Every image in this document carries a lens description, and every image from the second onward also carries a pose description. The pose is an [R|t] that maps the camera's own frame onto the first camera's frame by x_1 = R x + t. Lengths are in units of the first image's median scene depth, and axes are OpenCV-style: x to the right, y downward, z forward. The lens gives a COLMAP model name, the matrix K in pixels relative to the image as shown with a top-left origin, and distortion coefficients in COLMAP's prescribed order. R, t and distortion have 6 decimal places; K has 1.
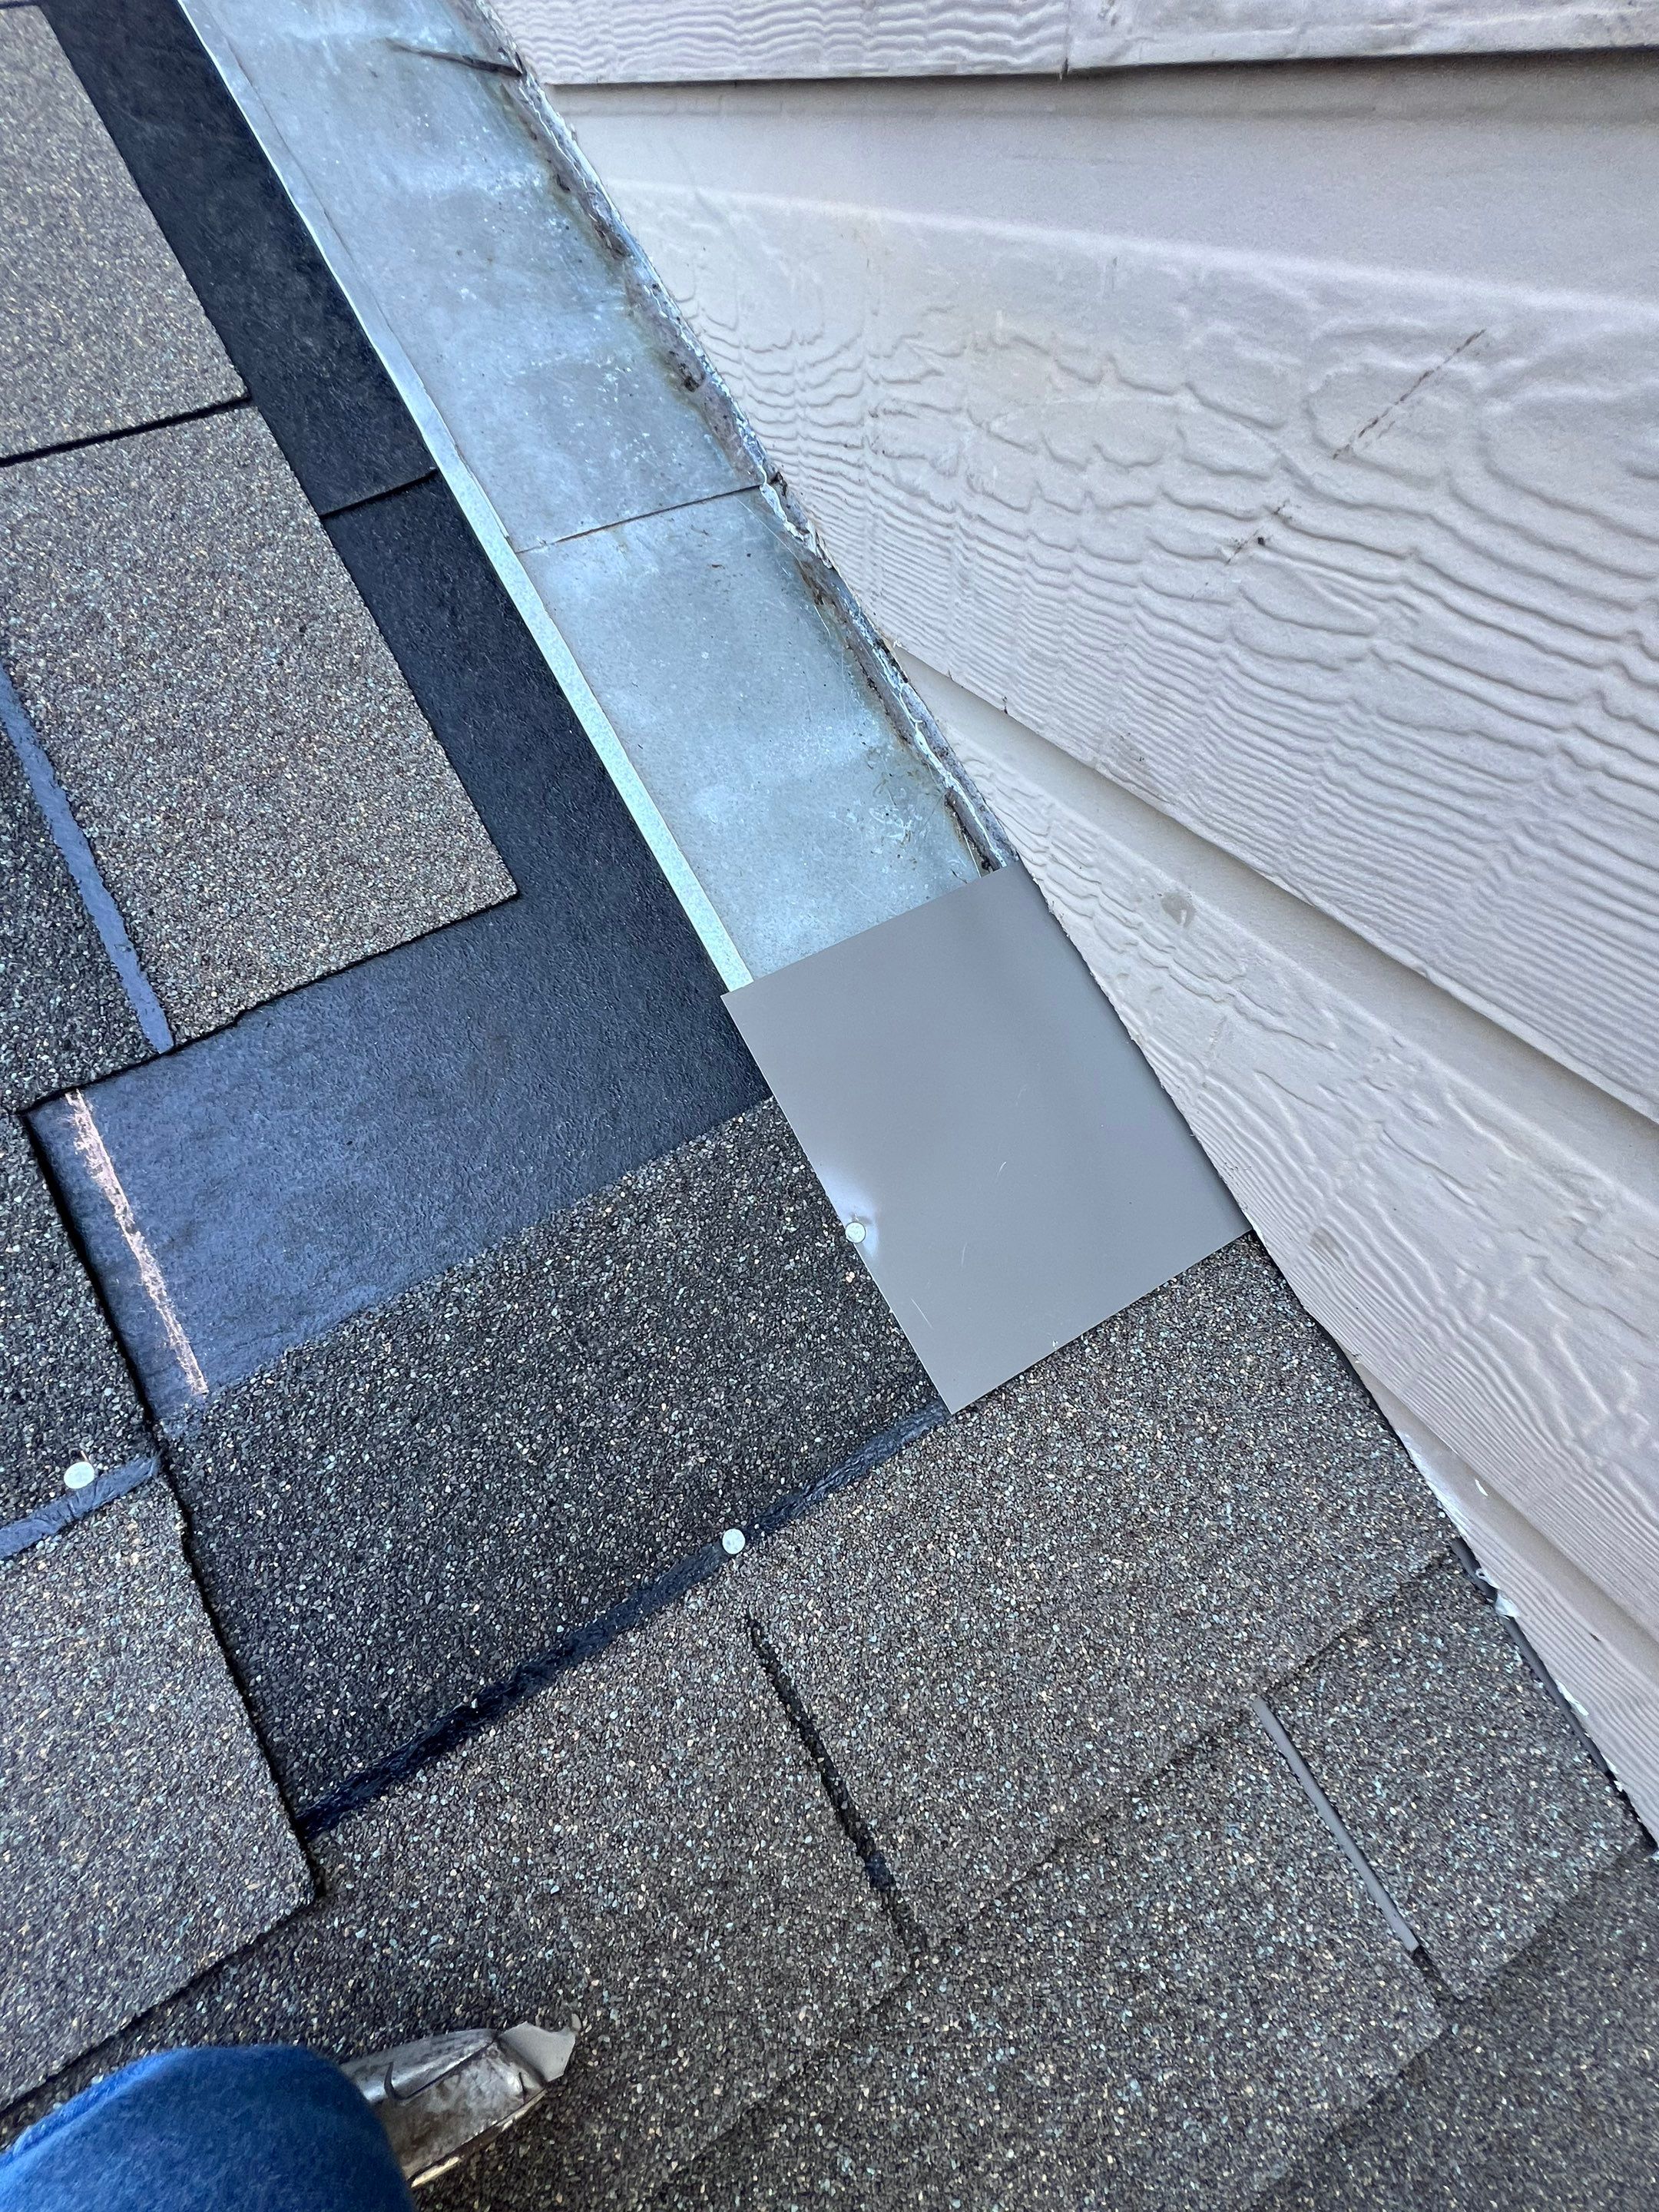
lens RADIAL K [[884.8, 0, 835.5], [0, 884.8, 1101.3], [0, 0, 1]] dist [-0.002545, 0.000313]
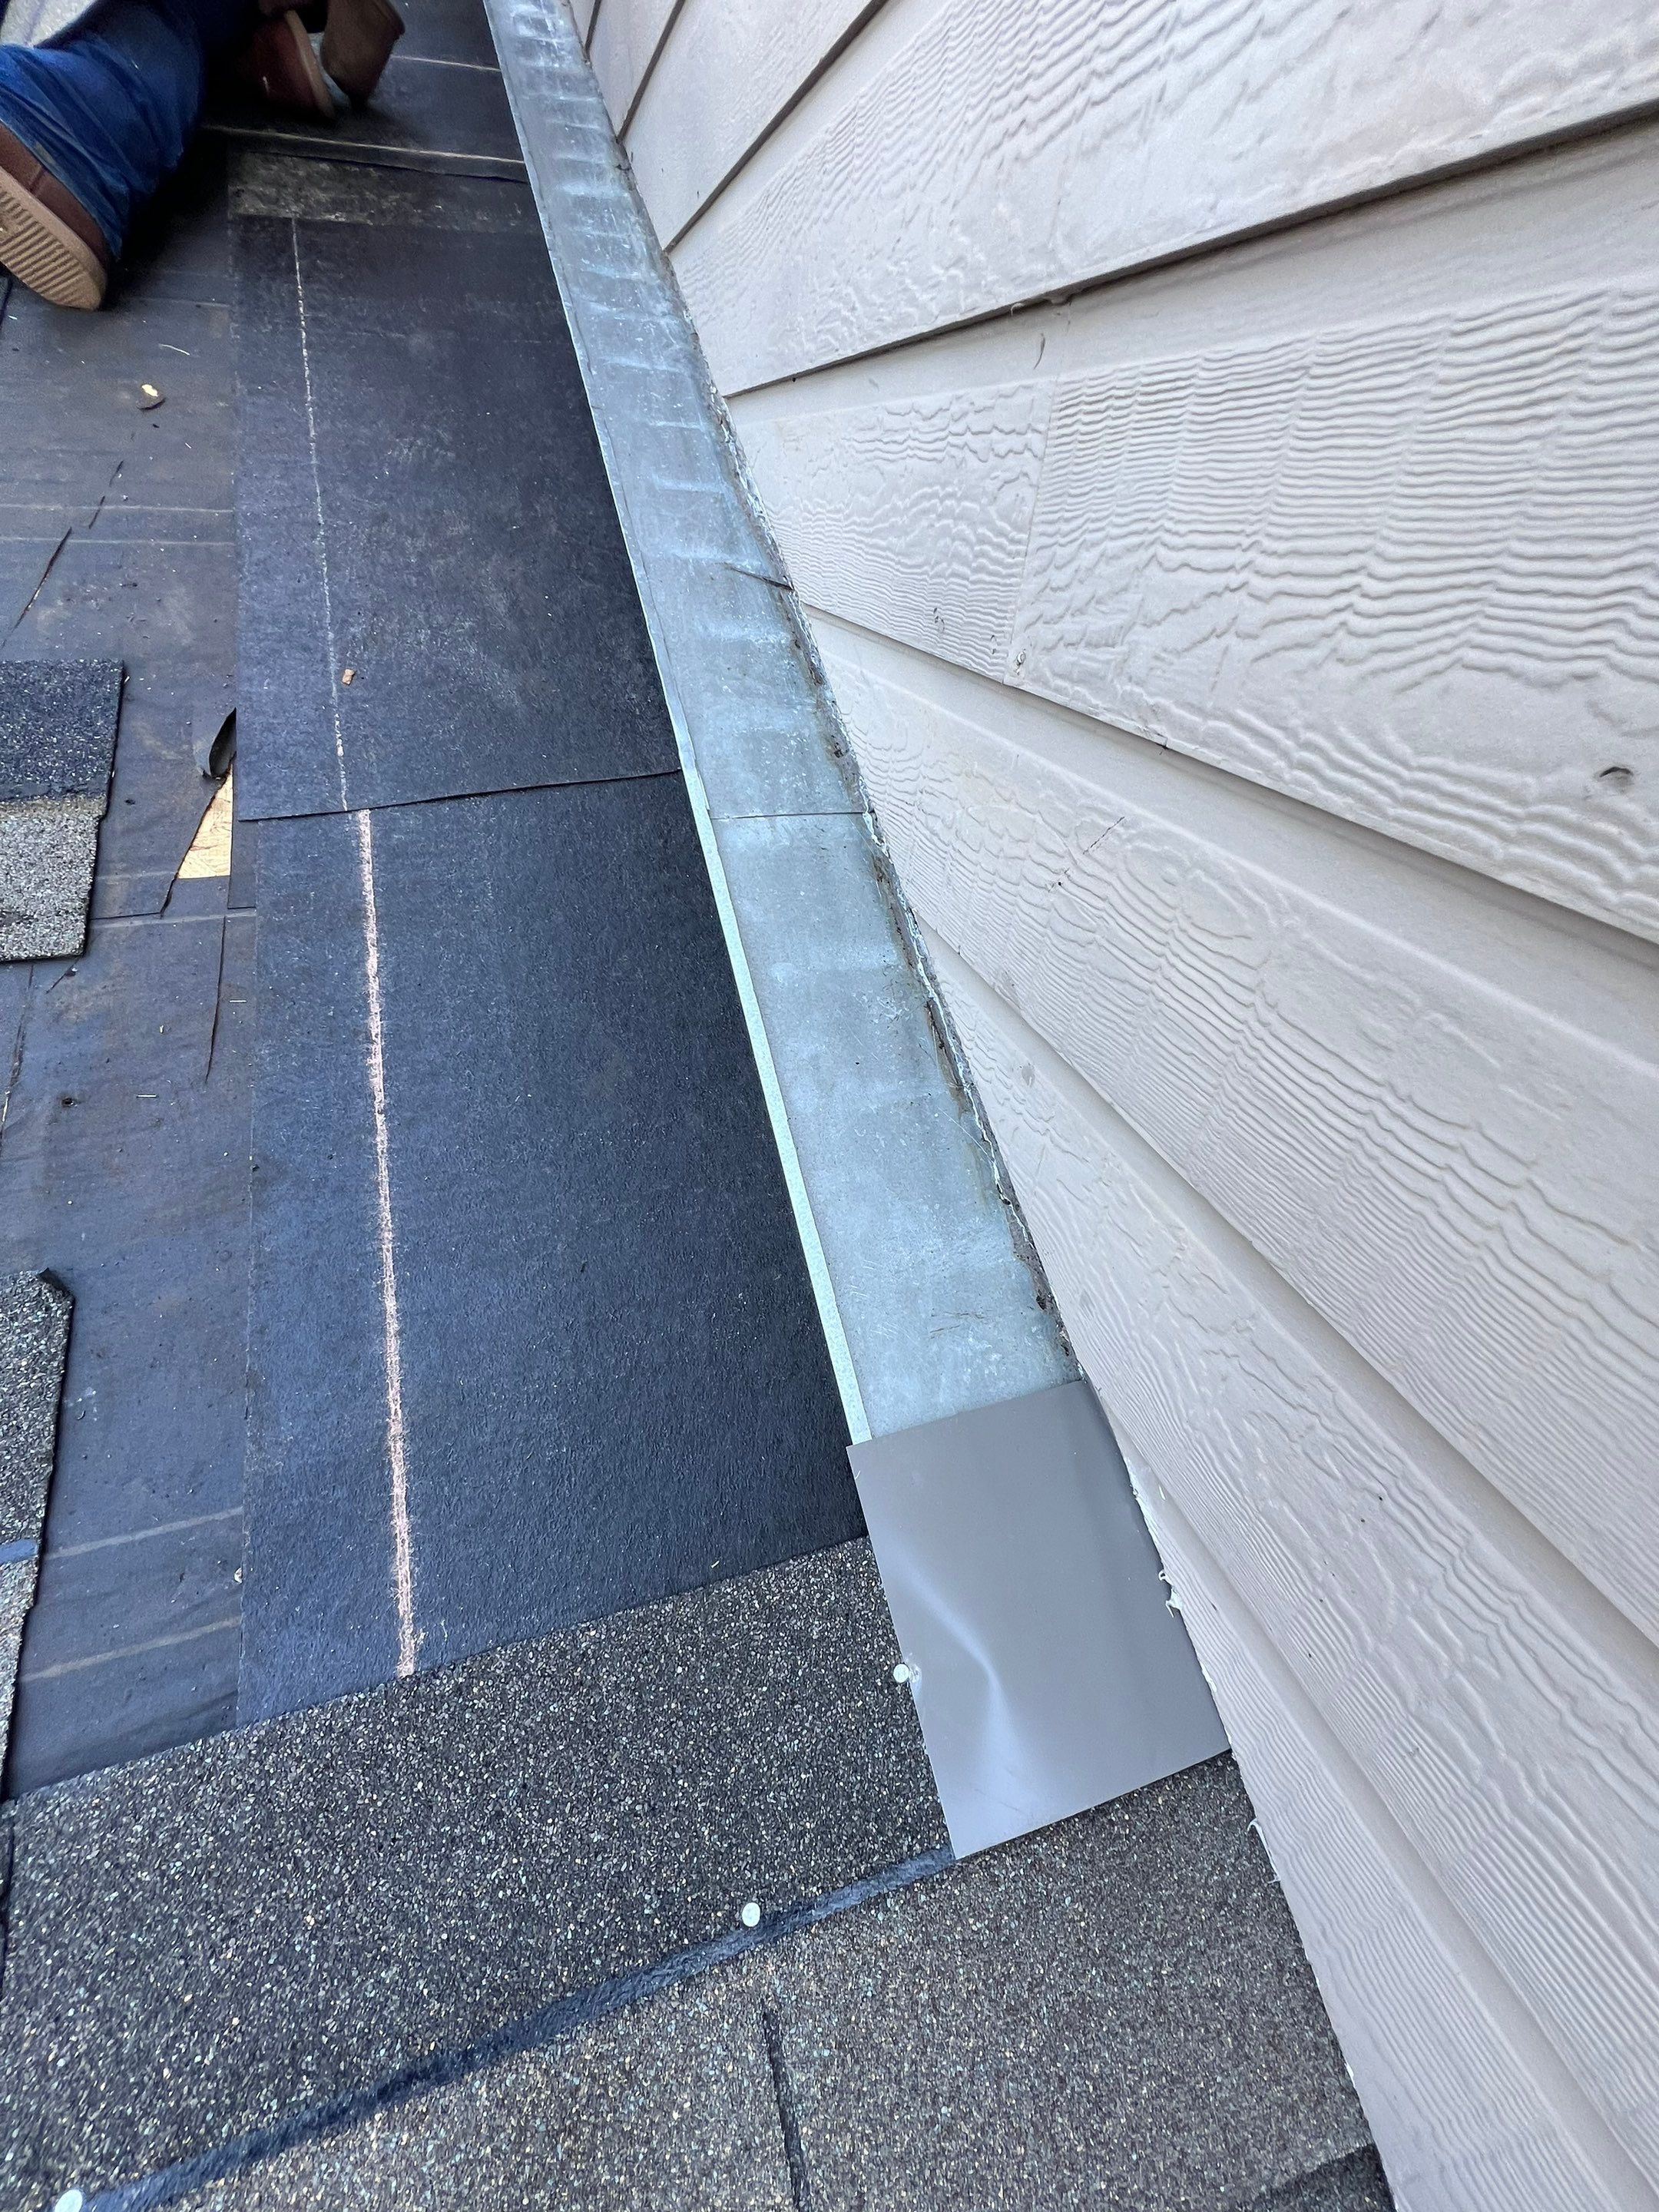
lens RADIAL K [[884.8, 0, 836.0], [0, 884.8, 1102.6], [0, 0, 1]] dist [-0.002545, 0.000313]
pose [[0.968079, 0.225685, -0.109033, 0.175400], [-0.247271, 0.931075, -0.268246, 0.277493], [0.040979, 0.286644, 0.957160, -0.450785]]
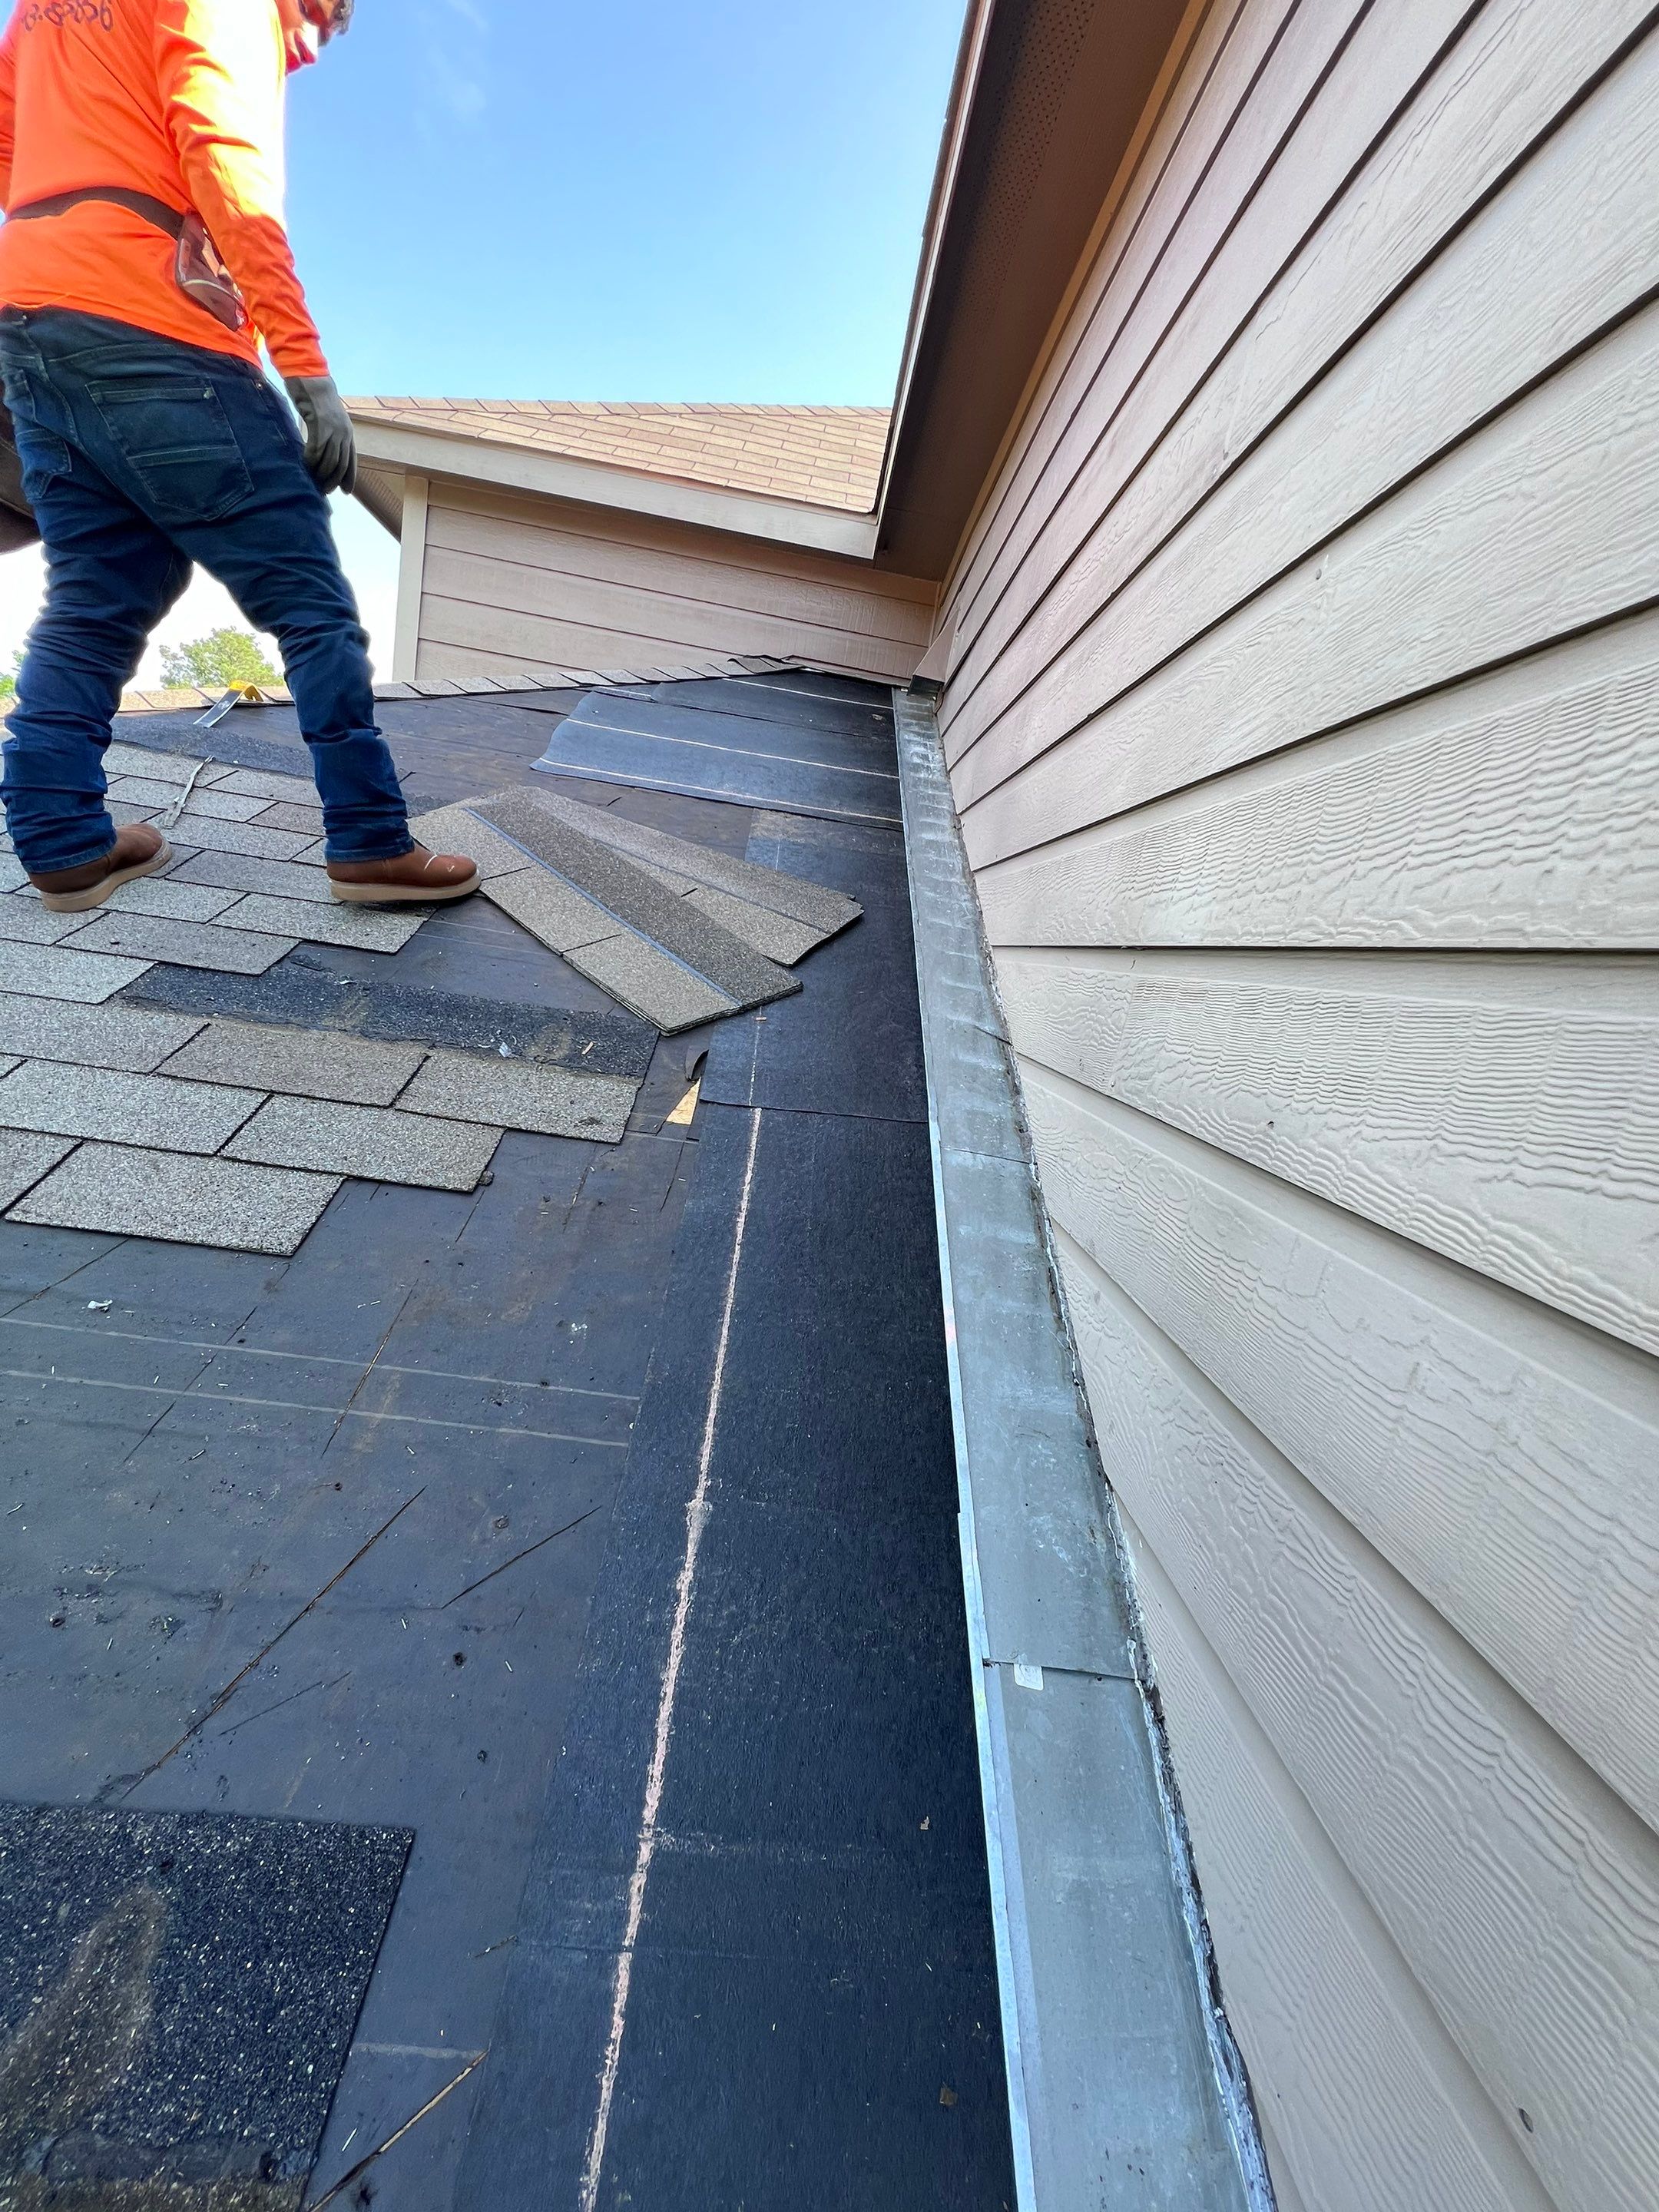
lens RADIAL K [[884.8, 0, 836.0], [0, 884.8, 1104.0], [0, 0, 1]] dist [-0.002545, 0.000313]
pose [[0.855415, 0.303124, -0.419978, 0.515463], [-0.507476, 0.652703, -0.562536, 1.073105], [0.103603, 0.694330, 0.712160, -1.188612]]
